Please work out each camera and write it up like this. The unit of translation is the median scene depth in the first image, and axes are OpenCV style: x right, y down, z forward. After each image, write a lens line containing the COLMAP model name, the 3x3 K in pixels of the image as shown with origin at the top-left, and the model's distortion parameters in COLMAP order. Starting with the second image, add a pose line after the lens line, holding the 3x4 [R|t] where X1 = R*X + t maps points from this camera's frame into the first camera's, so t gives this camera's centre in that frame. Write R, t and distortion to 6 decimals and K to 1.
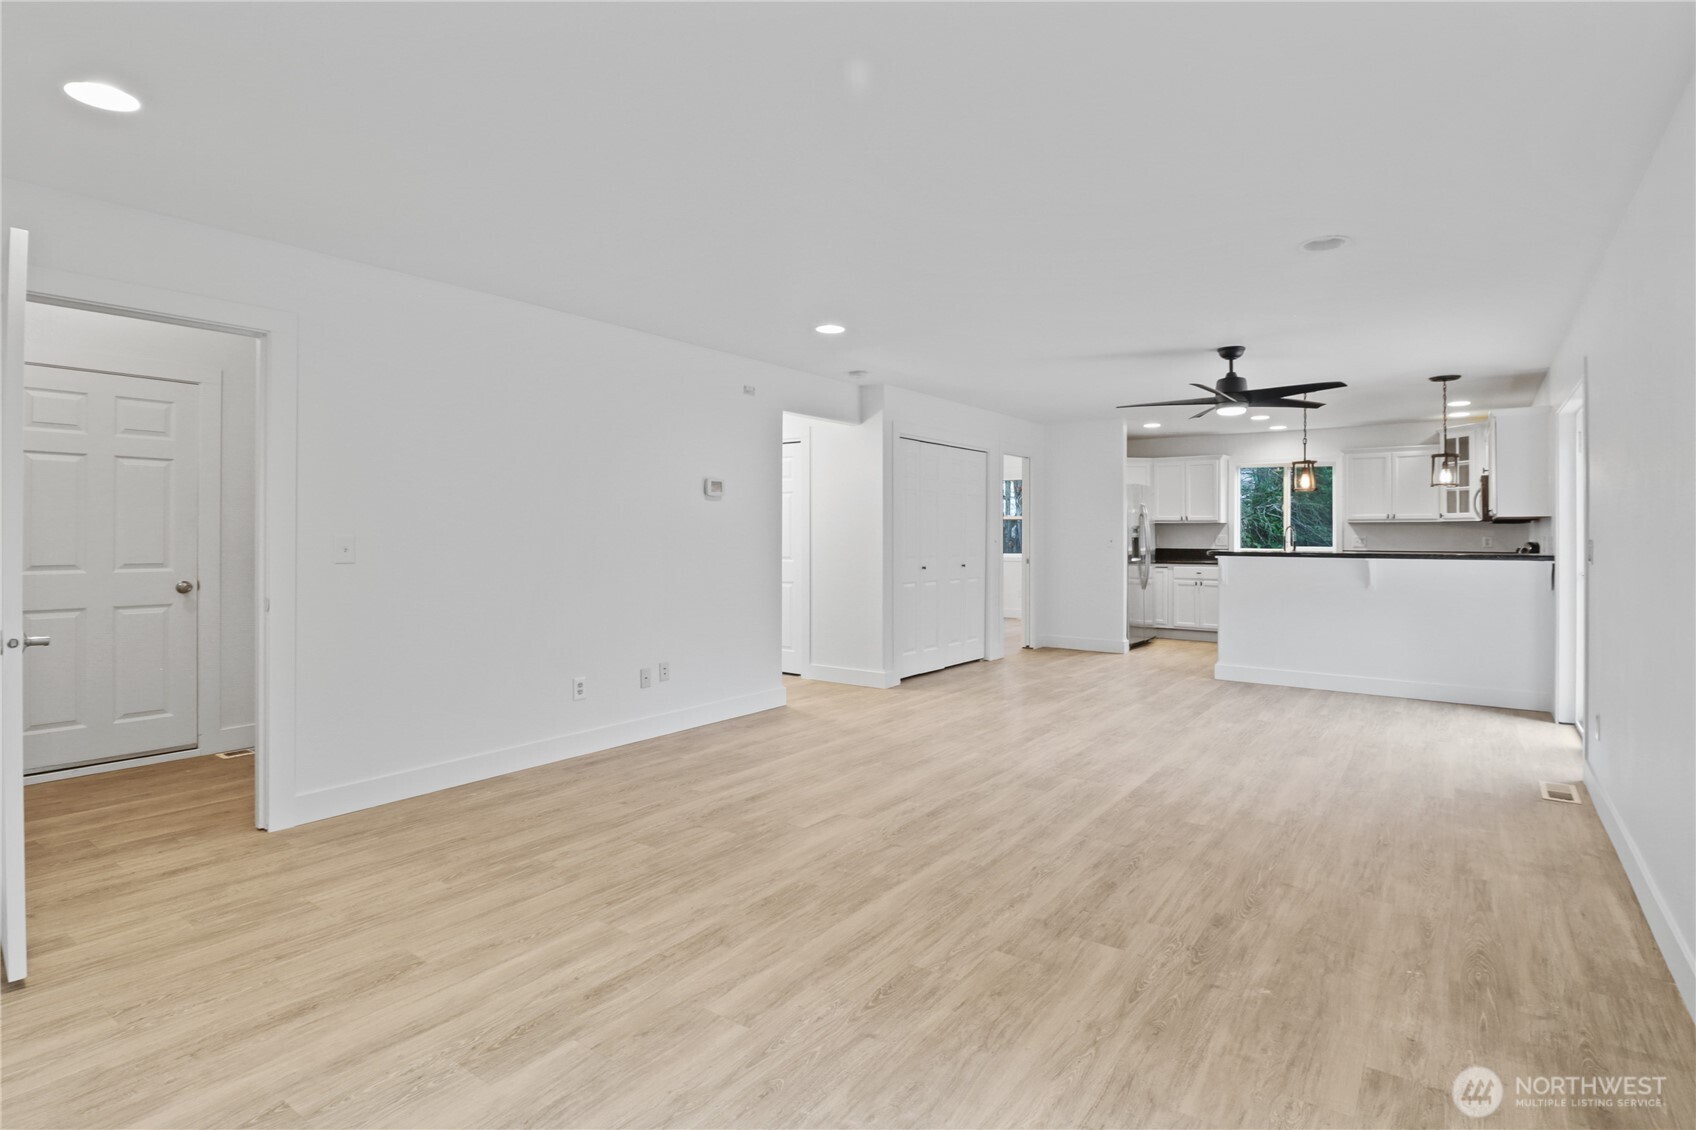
lens RADIAL K [[774.5, 0, 845.2], [0, 774.5, 527.0], [0, 0, 1]] dist [0.001151, 0.000721]
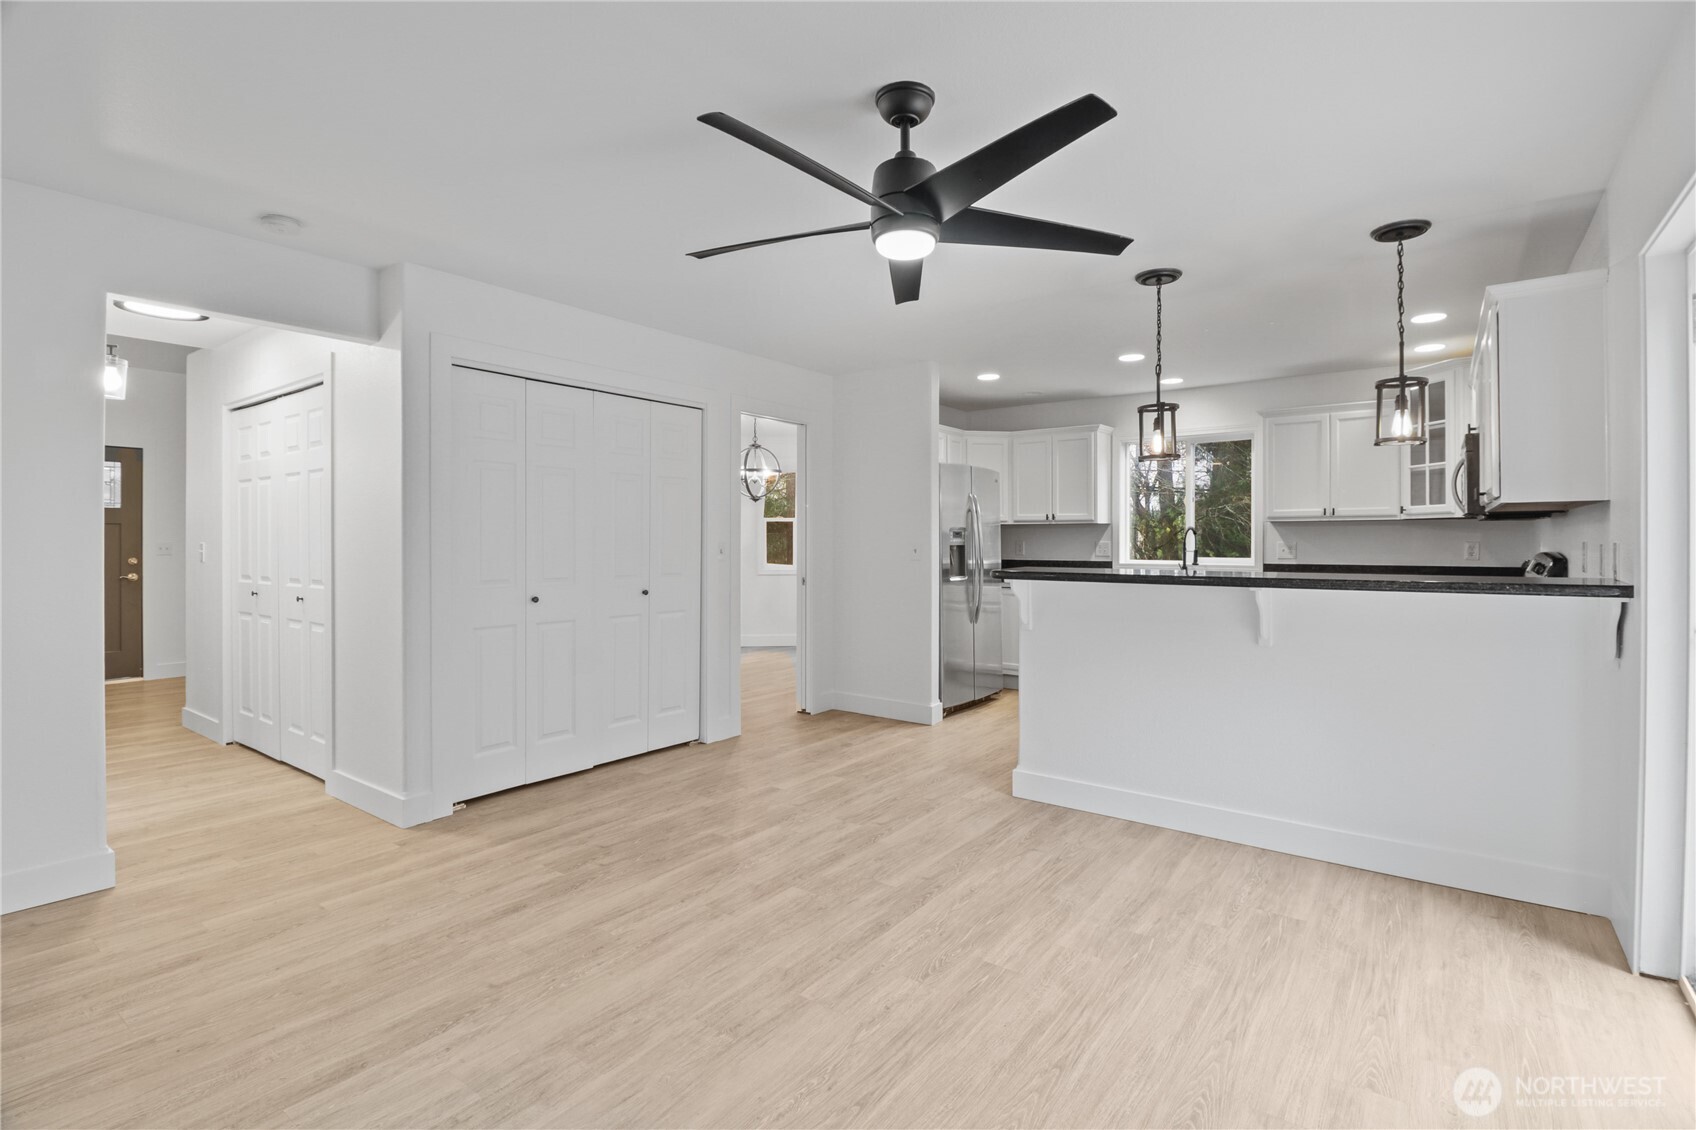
lens RADIAL K [[821.1, 0, 850.7], [0, 821.1, 537.6], [0, 0, 1]] dist [-0.002535, -0.001741]
pose [[0.998643, -0.001657, 0.052052, 0.286242], [0.001391, 0.999986, 0.005146, 0.004111], [-0.052060, -0.005067, 0.998631, 0.357702]]
